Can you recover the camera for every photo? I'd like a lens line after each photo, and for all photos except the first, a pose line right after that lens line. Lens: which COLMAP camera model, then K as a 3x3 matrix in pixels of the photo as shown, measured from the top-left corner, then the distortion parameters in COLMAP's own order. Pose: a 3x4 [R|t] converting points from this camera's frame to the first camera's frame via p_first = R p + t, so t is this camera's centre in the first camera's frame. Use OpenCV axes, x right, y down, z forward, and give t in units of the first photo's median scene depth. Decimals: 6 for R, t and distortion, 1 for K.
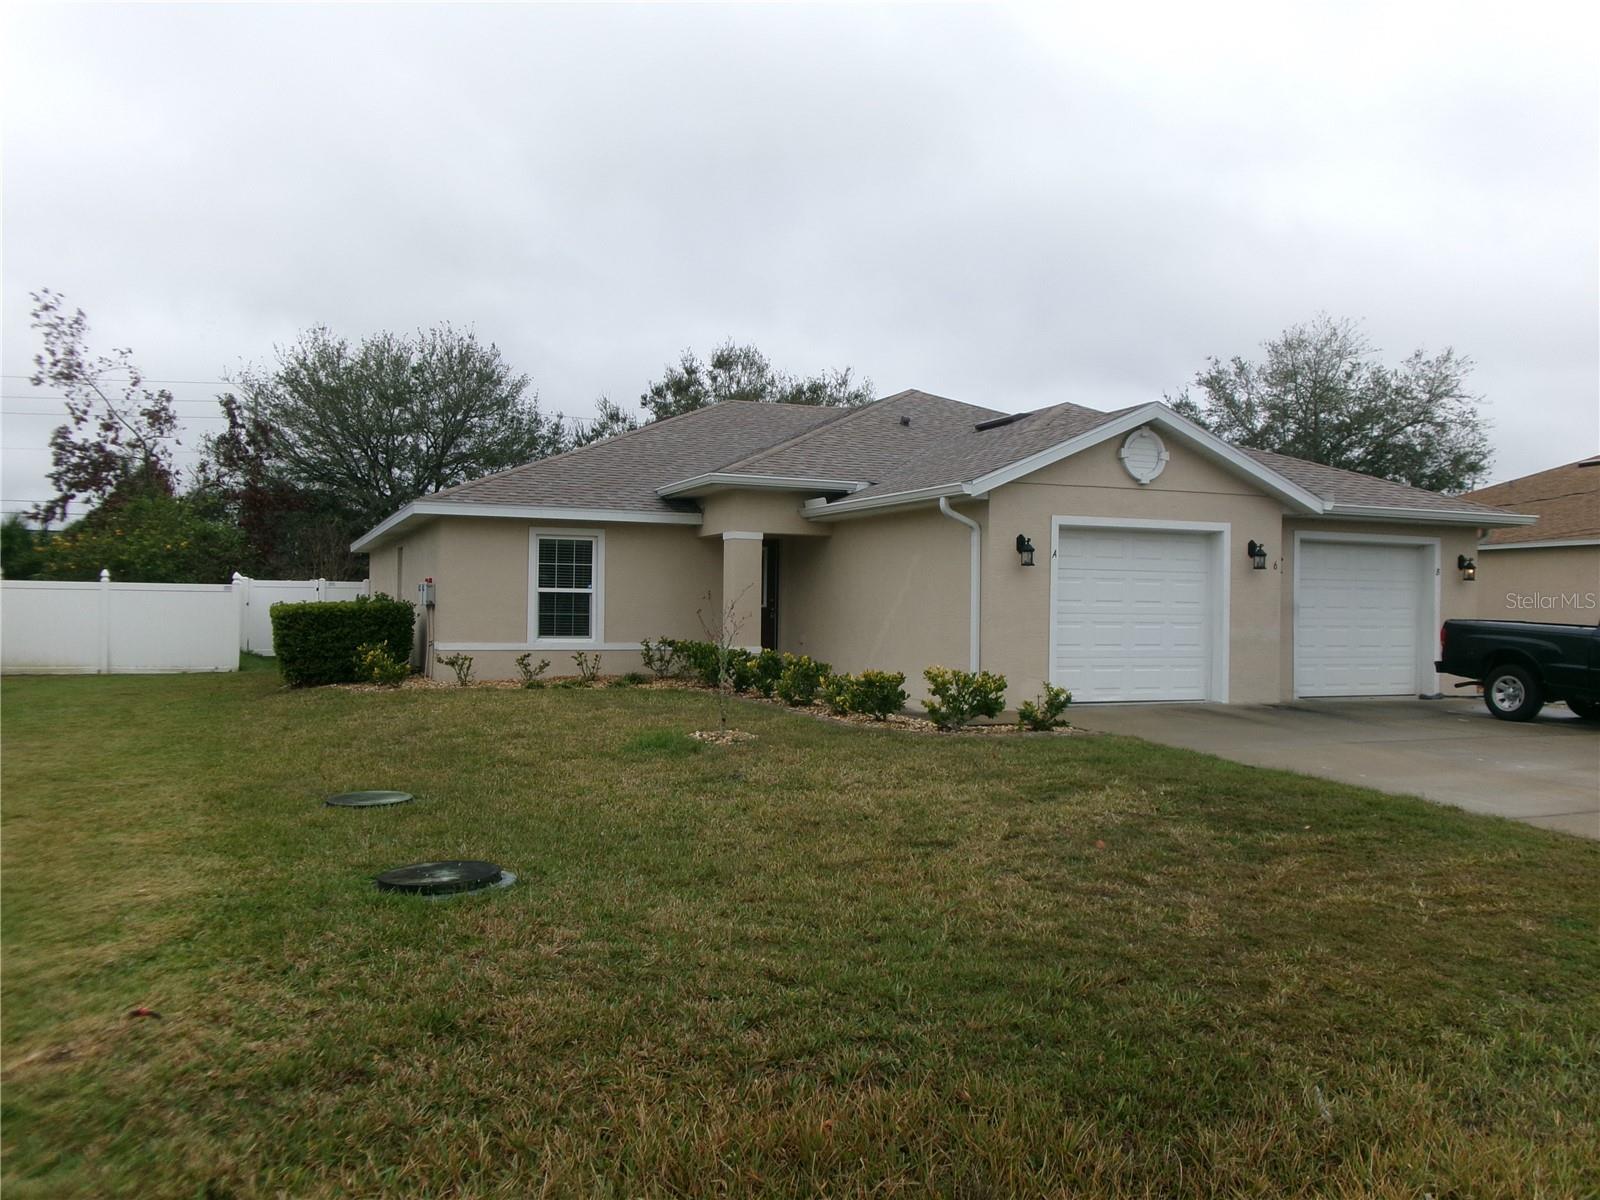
lens RADIAL K [[1313.7, 0, 806.4], [0, 1313.7, 600.0], [0, 0, 1]] dist [-0.008828, -0.005235]
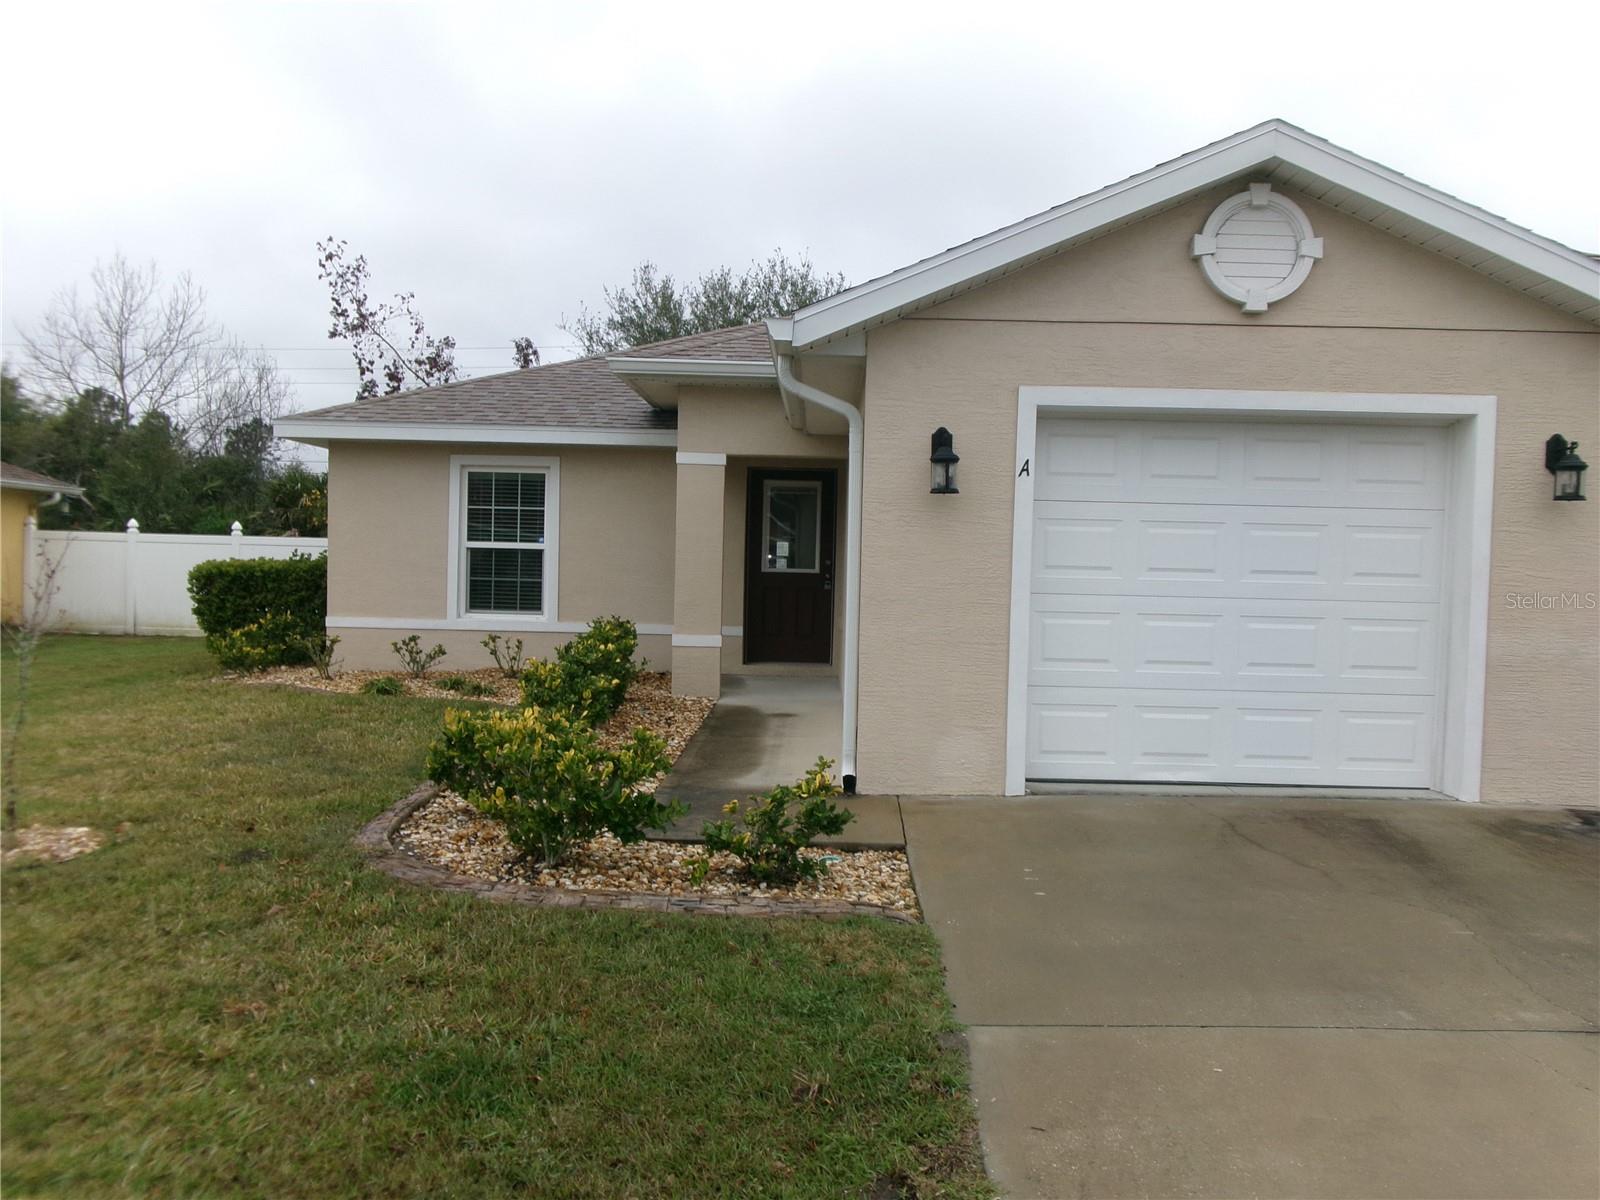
lens RADIAL K [[1313.7, 0, 793.8], [0, 1313.7, 598.2], [0, 0, 1]] dist [-0.008828, -0.005235]
pose [[0.919978, 0.020210, -0.391449, 0.233858], [-0.009025, 0.999497, 0.030392, -0.001645], [0.391867, -0.024427, 0.919698, 0.418555]]
